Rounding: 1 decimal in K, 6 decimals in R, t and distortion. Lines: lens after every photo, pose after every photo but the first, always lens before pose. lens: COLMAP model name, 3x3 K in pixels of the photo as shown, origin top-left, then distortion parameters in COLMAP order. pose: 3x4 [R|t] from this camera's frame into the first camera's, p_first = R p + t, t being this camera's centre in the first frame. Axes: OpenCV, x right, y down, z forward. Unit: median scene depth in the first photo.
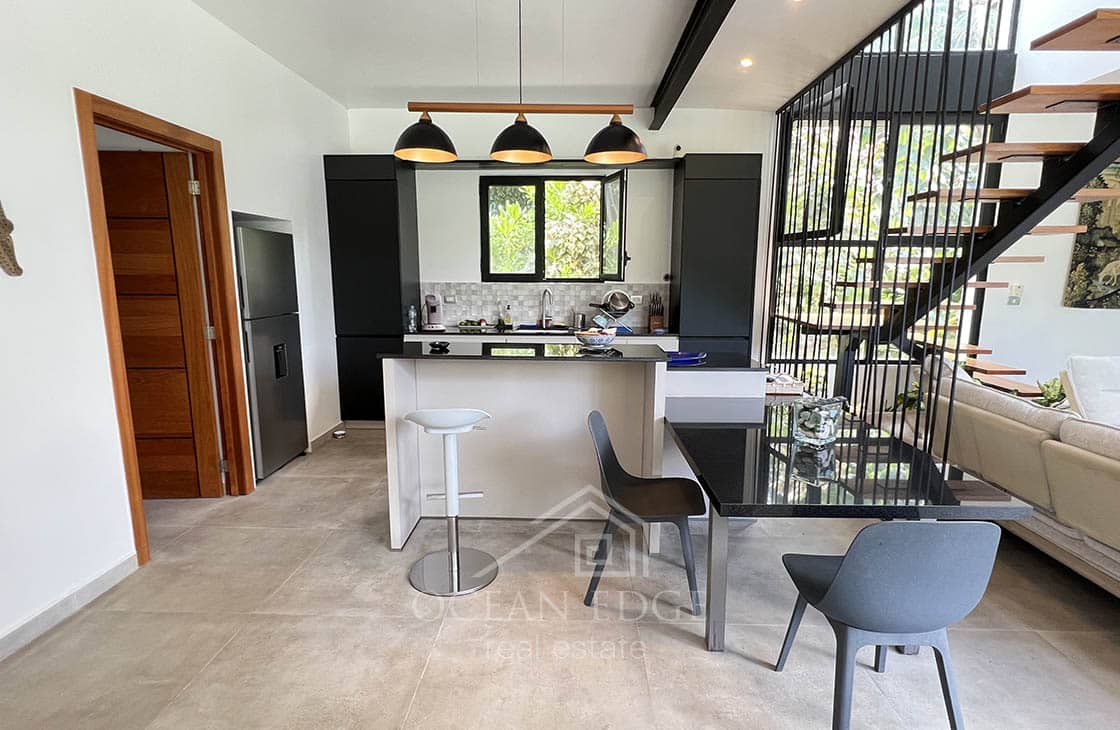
lens RADIAL K [[566.1, 0, 562.5], [0, 566.1, 380.1], [0, 0, 1]] dist [0.001884, -0.000070]
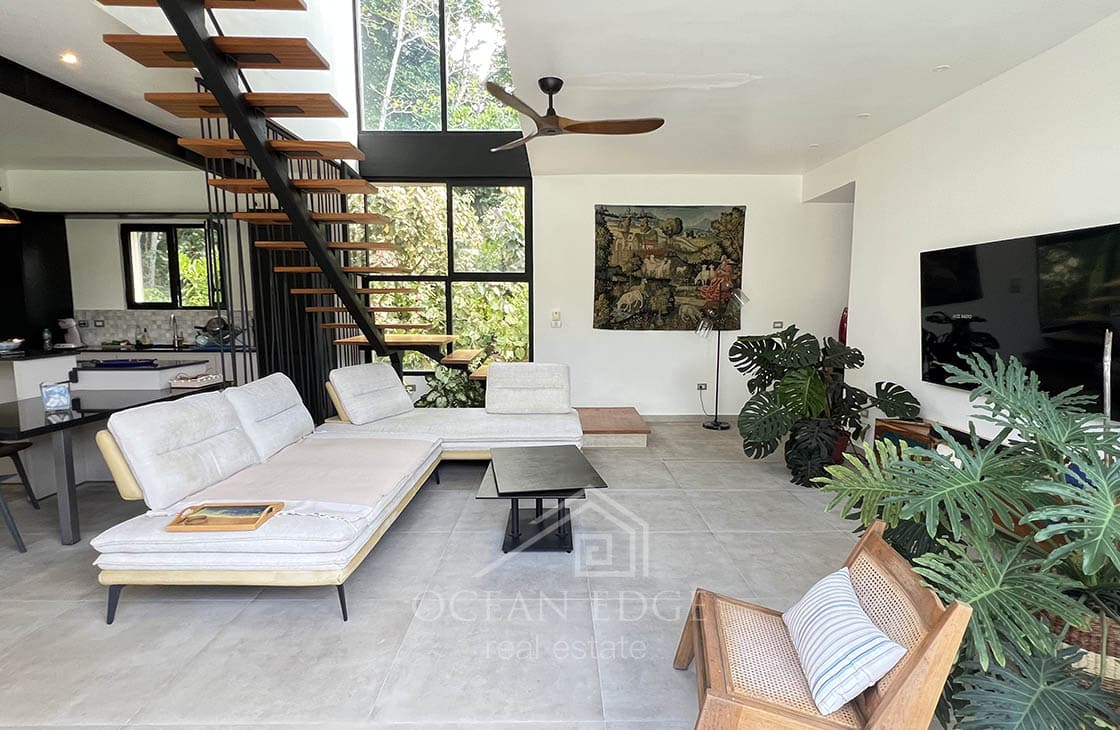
lens RADIAL K [[566.7, 0, 562.3], [0, 566.7, 373.6], [0, 0, 1]] dist [0.000646, 0.000060]
pose [[0.999297, -0.005037, 0.037149, 0.771039], [0.007601, 0.997575, -0.069188, 0.056622], [-0.036711, 0.069422, 0.996912, -0.242295]]
